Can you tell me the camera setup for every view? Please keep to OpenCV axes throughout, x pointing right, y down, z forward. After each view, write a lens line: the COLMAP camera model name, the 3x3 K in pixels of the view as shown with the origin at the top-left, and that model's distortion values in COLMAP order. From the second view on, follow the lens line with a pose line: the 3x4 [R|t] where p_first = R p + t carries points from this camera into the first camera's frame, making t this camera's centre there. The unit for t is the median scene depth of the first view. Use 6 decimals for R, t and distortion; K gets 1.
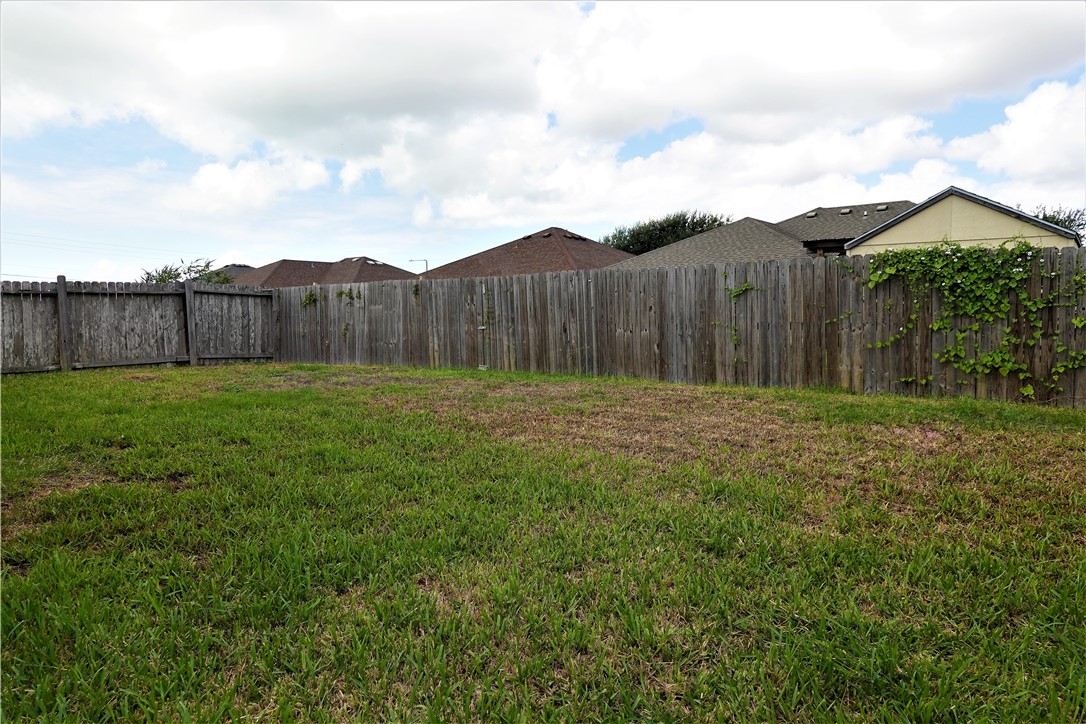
lens RADIAL K [[722.6, 0, 552.0], [0, 722.6, 334.2], [0, 0, 1]] dist [-0.004919, -0.000146]
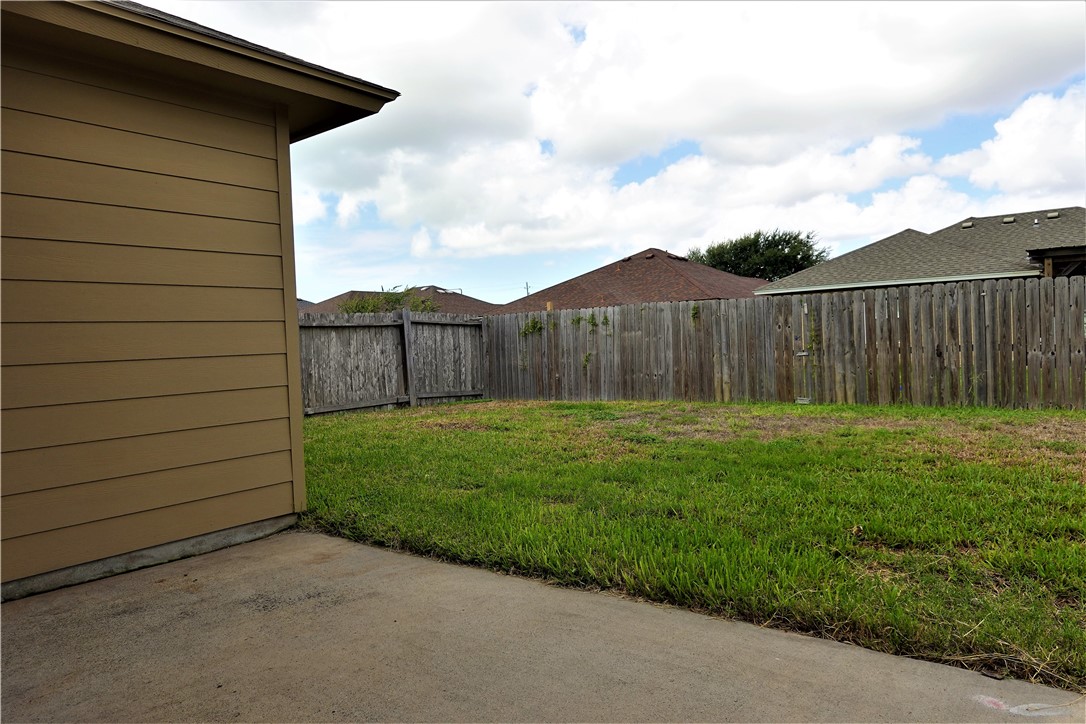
lens RADIAL K [[722.6, 0, 546.3], [0, 722.6, 355.7], [0, 0, 1]] dist [-0.004919, -0.000146]
pose [[0.999630, -0.026941, -0.003631, -0.314773], [0.026911, 0.999605, -0.008151, -0.006619], [0.003849, 0.008051, 0.999960, 0.119164]]
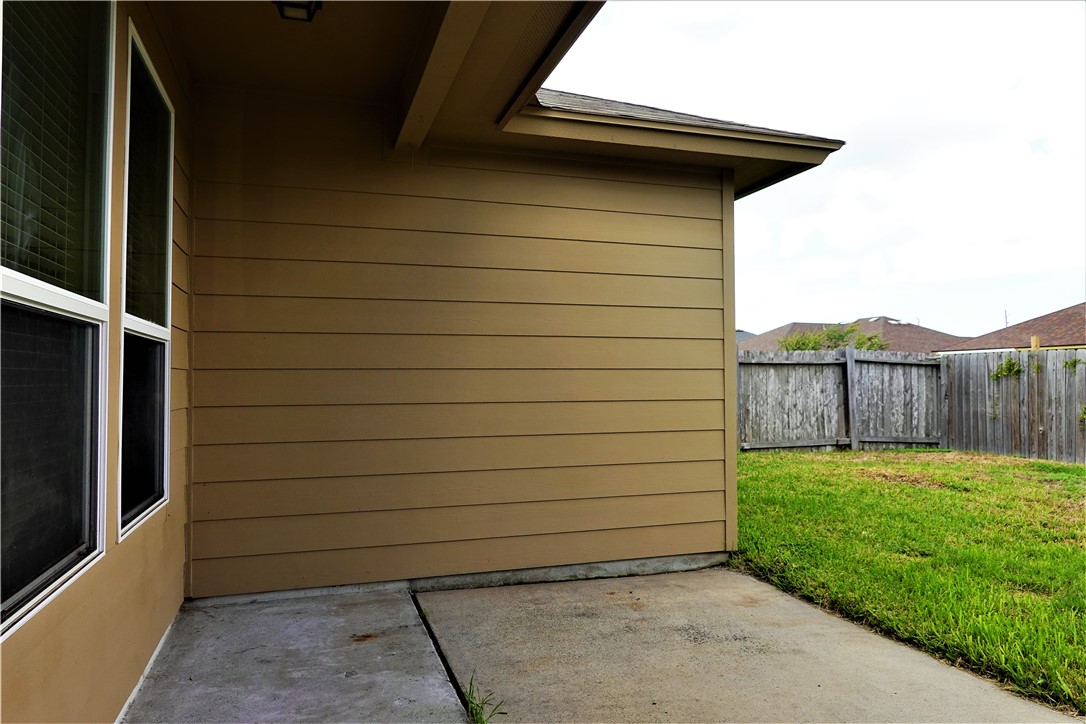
lens RADIAL K [[722.6, 0, 540.3], [0, 722.6, 358.7], [0, 0, 1]] dist [-0.004919, -0.000146]
pose [[0.824460, -0.005376, -0.565895, -0.310193], [-0.024717, 0.998659, -0.045498, -0.014049], [0.565380, 0.051499, 0.823221, 0.109332]]
